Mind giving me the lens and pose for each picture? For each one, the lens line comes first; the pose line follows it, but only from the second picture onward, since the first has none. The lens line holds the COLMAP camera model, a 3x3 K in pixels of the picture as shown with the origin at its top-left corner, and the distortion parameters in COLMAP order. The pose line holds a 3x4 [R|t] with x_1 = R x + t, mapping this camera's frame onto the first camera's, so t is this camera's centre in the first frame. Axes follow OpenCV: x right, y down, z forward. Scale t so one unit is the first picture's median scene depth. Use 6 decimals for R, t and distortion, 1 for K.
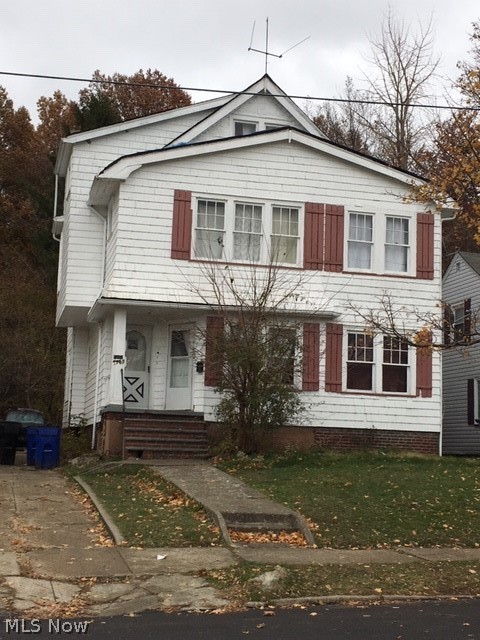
lens RADIAL K [[960.4, 0, 240.0], [0, 960.4, 320.0], [0, 0, 1]] dist [0.039878, 0.083774]
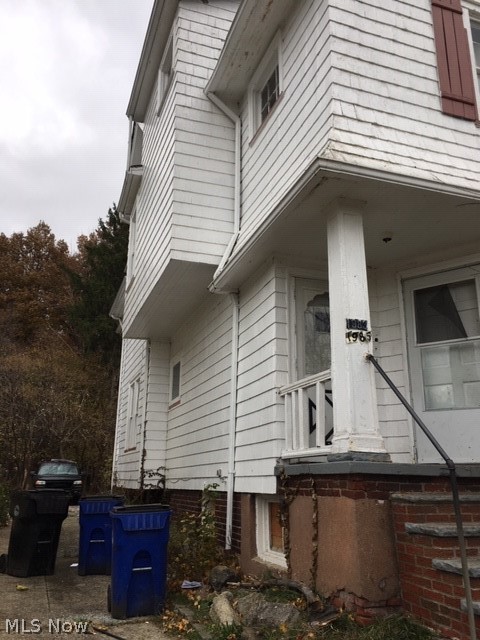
lens RADIAL K [[550.3, 0, 240.0], [0, 550.3, 320.0], [0, 0, 1]] dist [0.074690, -0.127103]
pose [[0.994760, 0.008101, 0.101915, -0.182640], [0.006790, 0.989420, -0.144922, 0.064064], [-0.102011, 0.144854, 0.984180, 0.741774]]
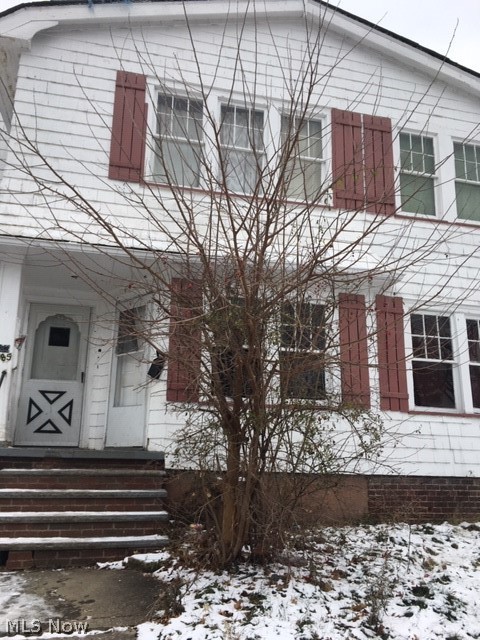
lens RADIAL K [[544.5, 0, 226.6], [0, 544.5, 317.1], [0, 0, 1]] dist [0.059368, -0.001410]
pose [[0.999468, -0.017836, -0.027289, 0.005983], [0.014680, 0.993627, -0.111754, 0.053695], [0.029108, 0.111294, 0.993361, 0.659463]]
